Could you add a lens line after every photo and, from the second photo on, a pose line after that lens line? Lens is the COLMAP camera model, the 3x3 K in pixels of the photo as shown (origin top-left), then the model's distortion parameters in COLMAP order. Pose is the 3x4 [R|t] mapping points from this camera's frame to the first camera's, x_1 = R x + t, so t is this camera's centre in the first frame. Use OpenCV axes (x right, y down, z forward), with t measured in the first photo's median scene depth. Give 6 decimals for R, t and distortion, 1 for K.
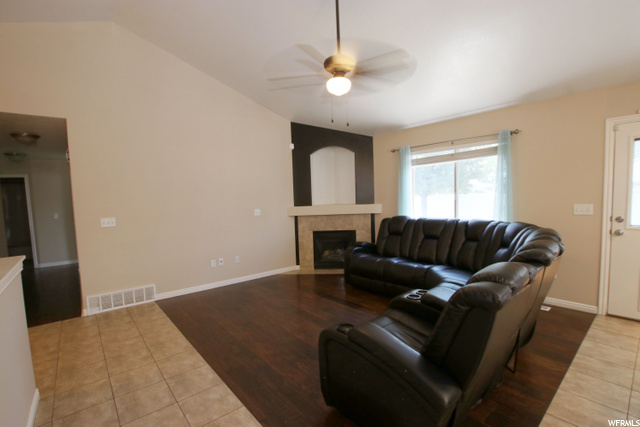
lens RADIAL K [[296.2, 0, 320.4], [0, 296.2, 216.0], [0, 0, 1]] dist [-0.014850, 0.000769]
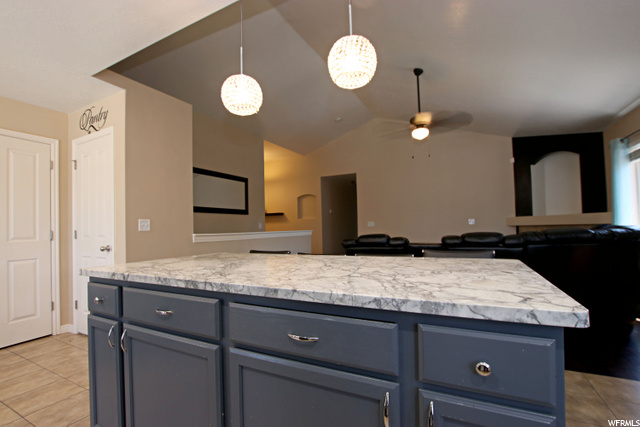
lens RADIAL K [[296.2, 0, 321.2], [0, 296.2, 219.2], [0, 0, 1]] dist [-0.014850, 0.000769]
pose [[0.371493, 0.003347, -0.928430, 0.628241], [-0.056147, 0.998244, -0.018868, 0.035639], [0.926737, 0.059138, 0.371028, -0.022838]]
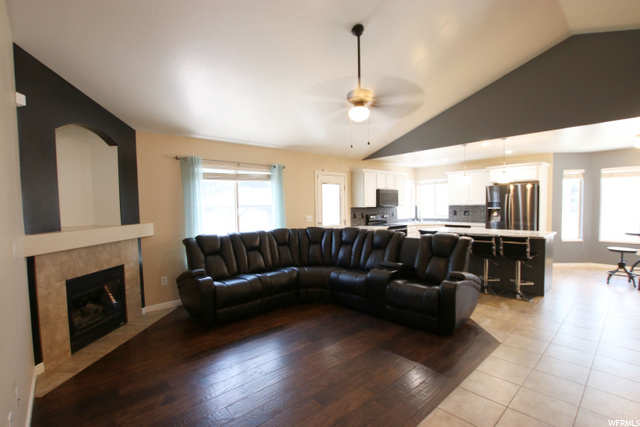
lens RADIAL K [[296.2, 0, 316.6], [0, 296.2, 217.3], [0, 0, 1]] dist [-0.014850, 0.000769]
pose [[-0.007805, -0.006298, 0.999950, -0.534601], [0.087472, 0.996143, 0.006957, -0.023594], [-0.996136, 0.087522, -0.007224, 0.572793]]
